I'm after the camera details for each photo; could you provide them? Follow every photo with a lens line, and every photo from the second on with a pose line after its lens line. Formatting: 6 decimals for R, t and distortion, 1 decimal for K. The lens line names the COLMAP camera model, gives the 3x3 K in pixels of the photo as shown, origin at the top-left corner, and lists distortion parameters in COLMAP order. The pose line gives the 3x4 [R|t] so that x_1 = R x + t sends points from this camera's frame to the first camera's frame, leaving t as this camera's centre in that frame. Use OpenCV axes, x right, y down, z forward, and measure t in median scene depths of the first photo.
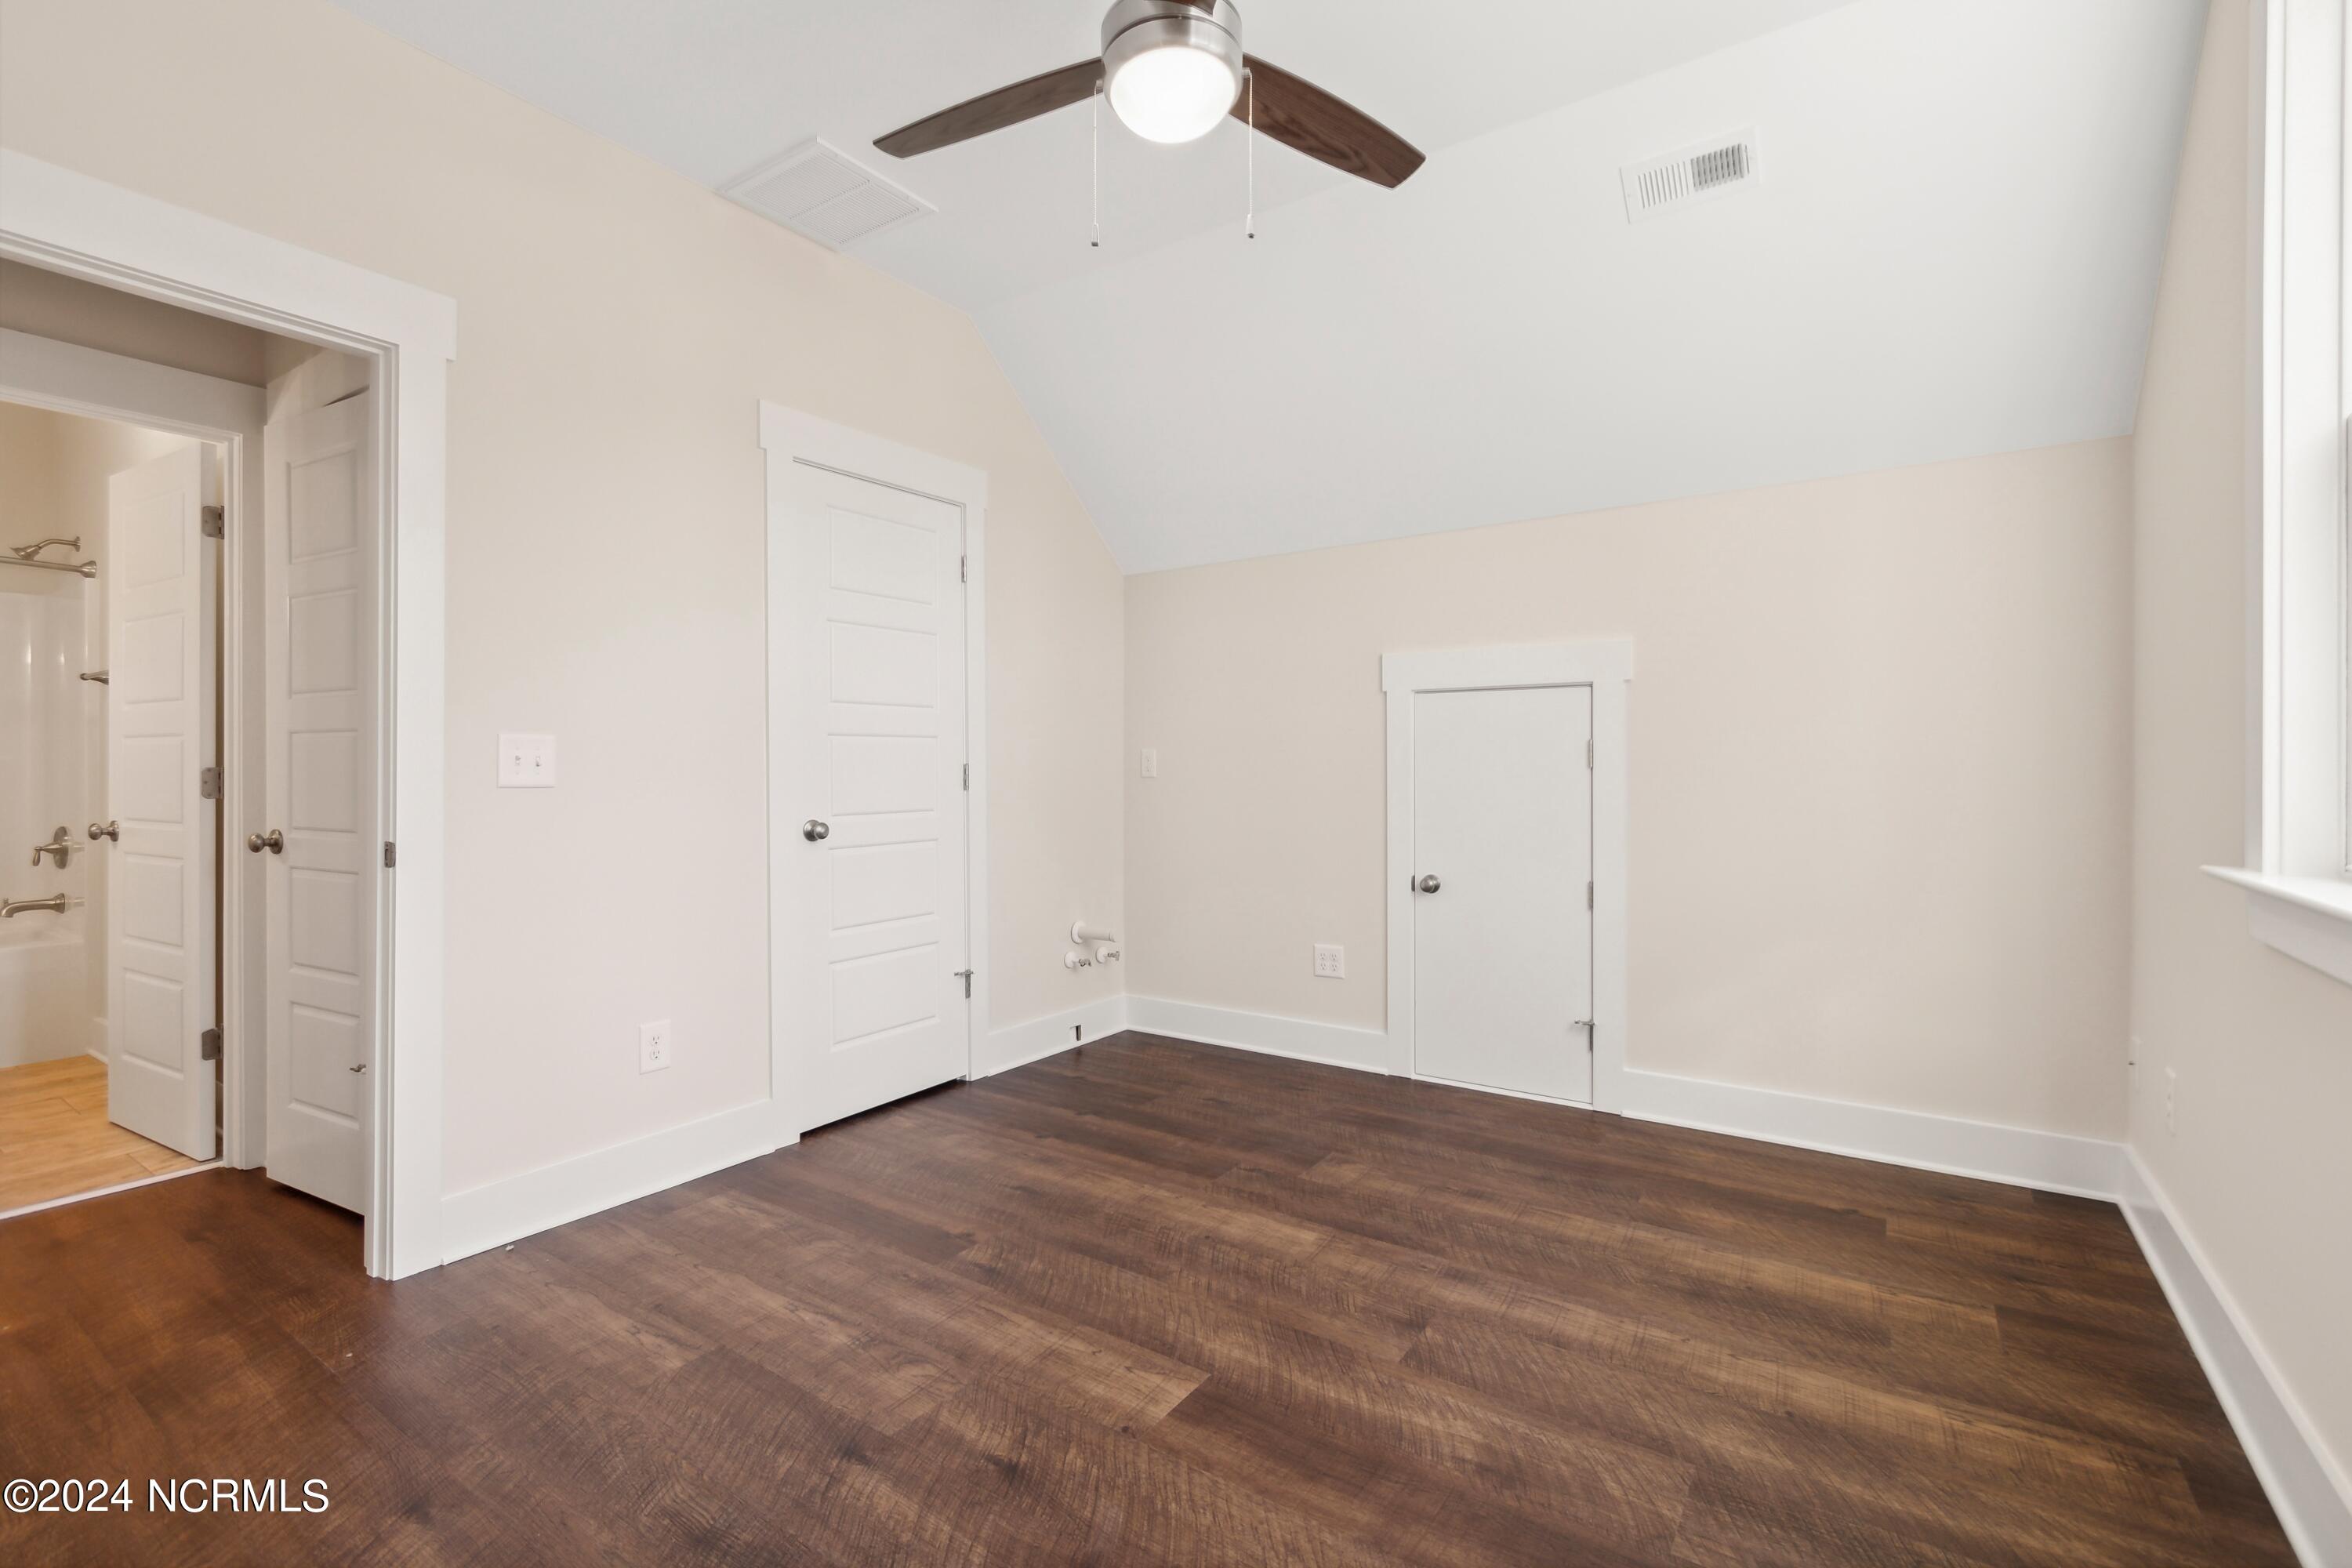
lens RADIAL K [[1044.6, 0, 1170.3], [0, 1044.6, 775.9], [0, 0, 1]] dist [0.005039, -0.001016]
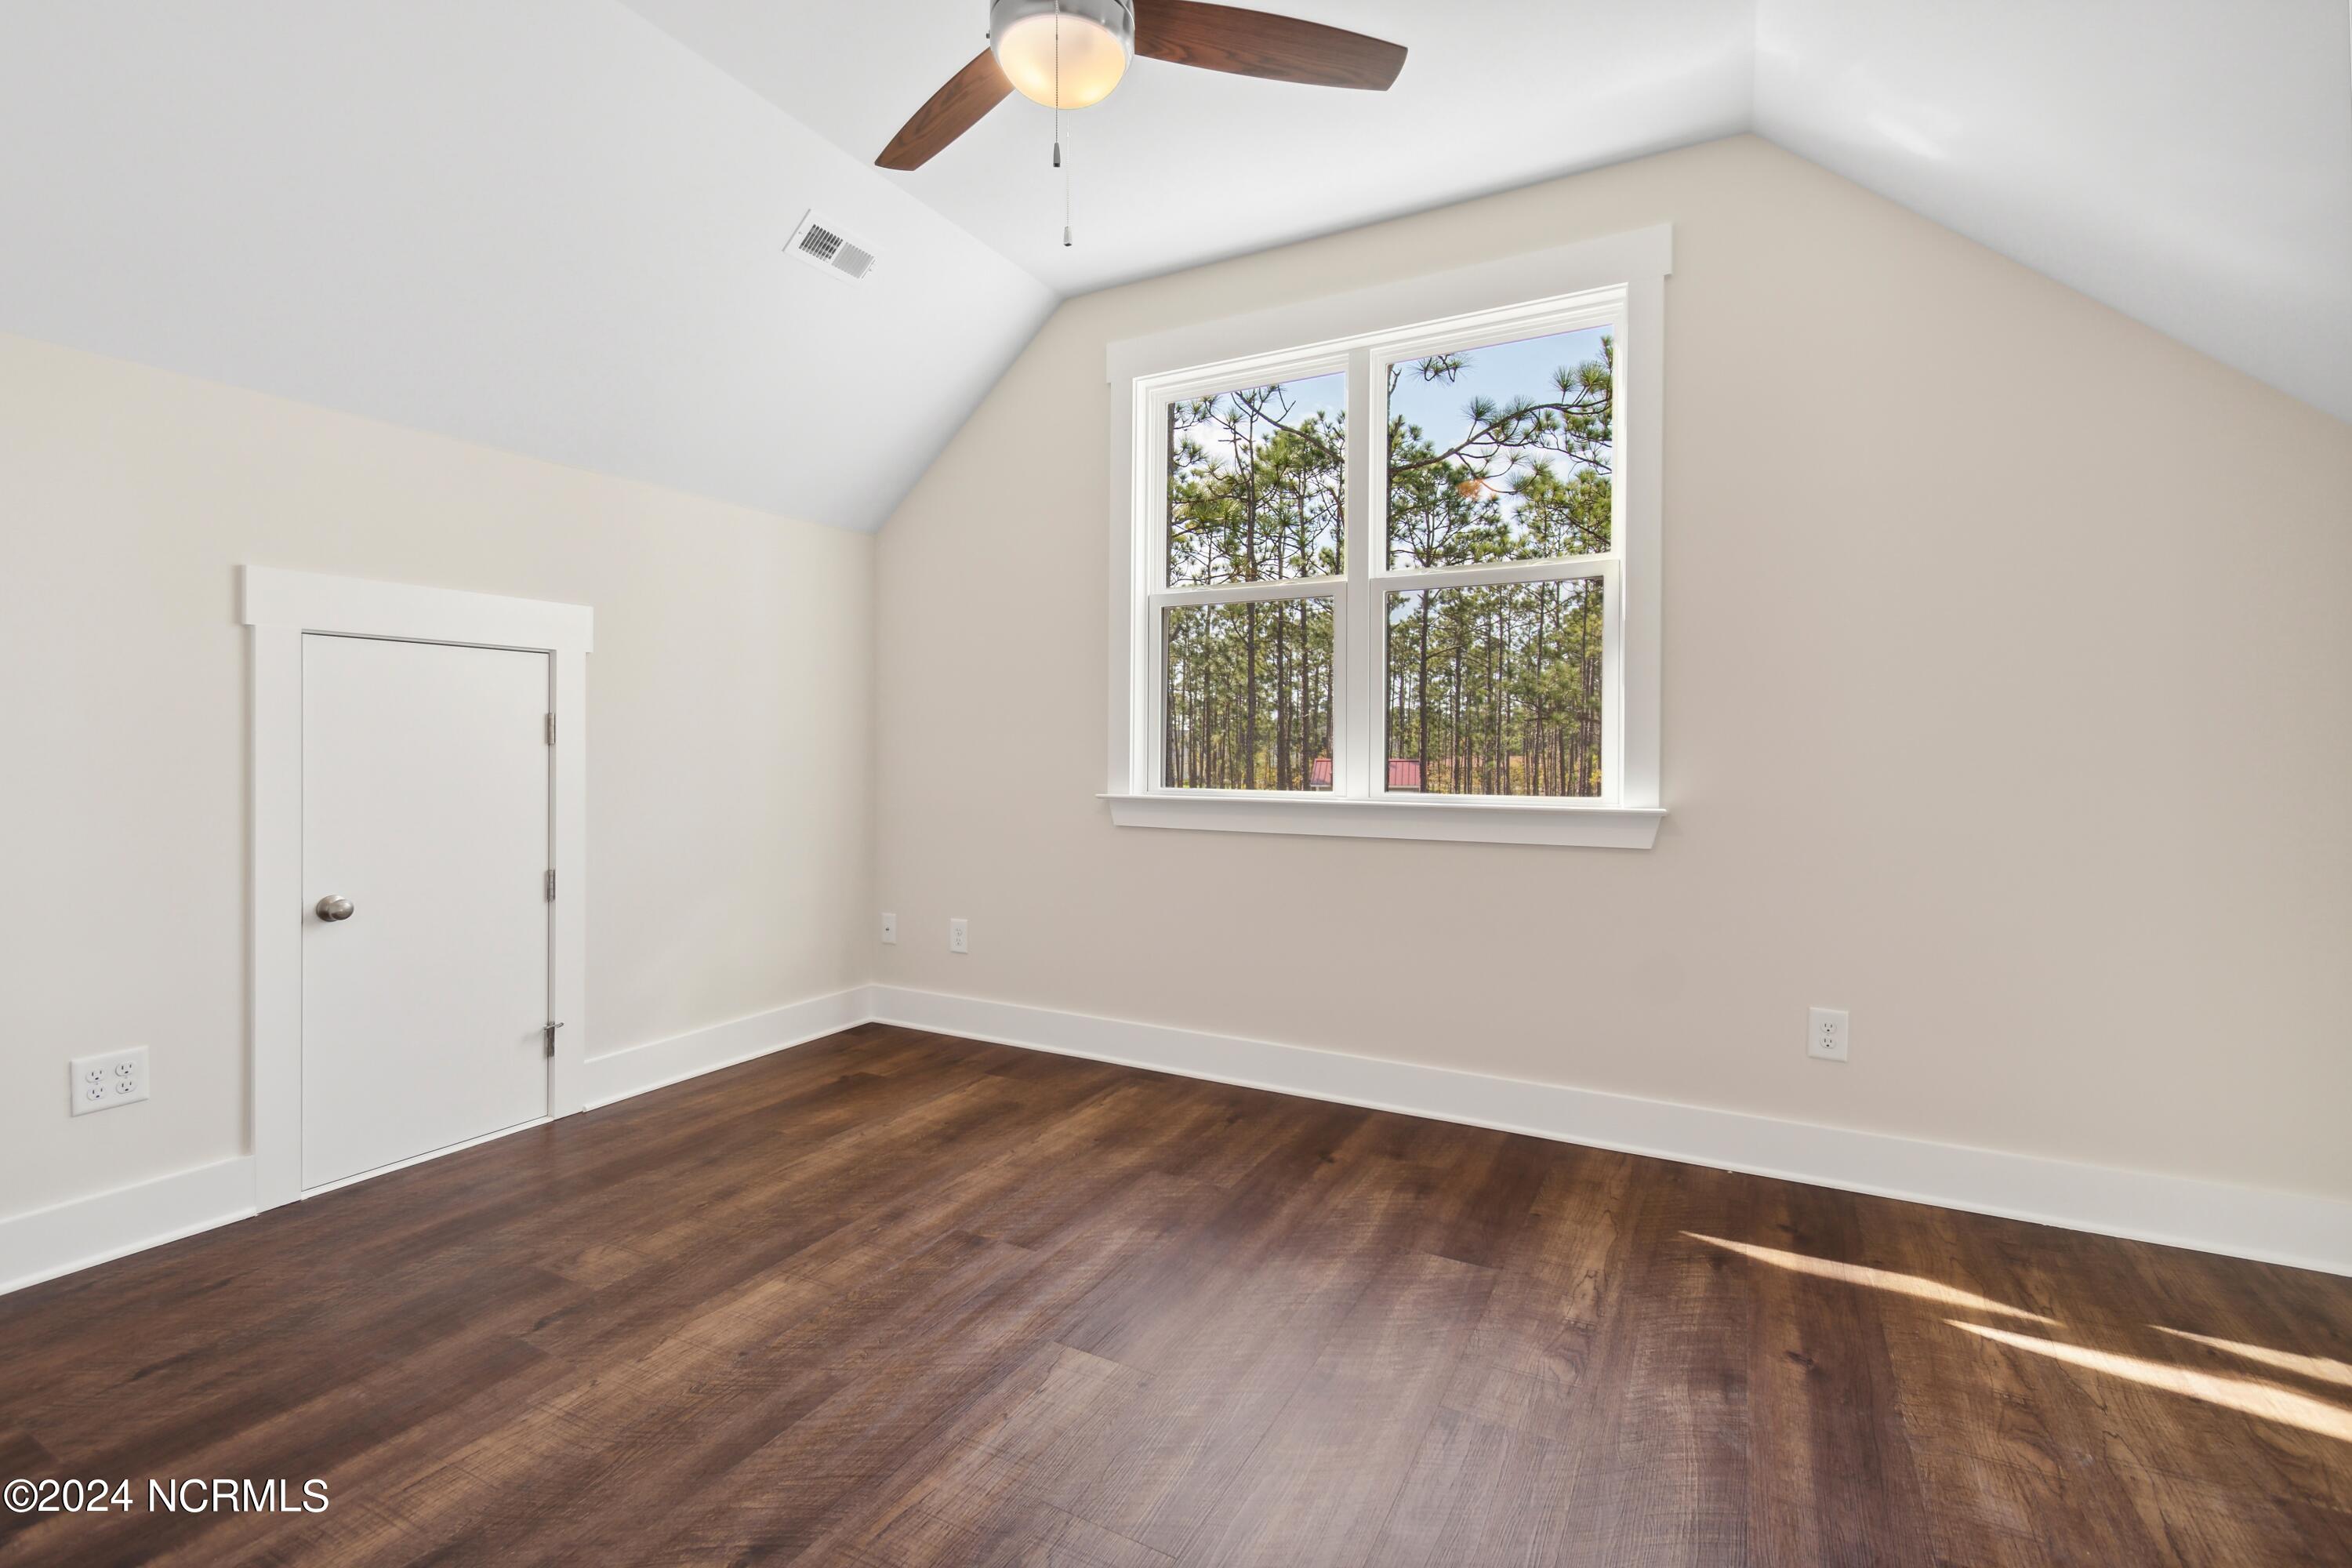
lens RADIAL K [[1044.6, 0, 1171.6], [0, 1044.6, 765.3], [0, 0, 1]] dist [0.005039, -0.001016]
pose [[-0.104684, -0.015662, 0.994382, -0.701410], [0.004050, 0.999861, 0.016175, -0.002569], [-0.994497, 0.005721, -0.104607, 0.708201]]
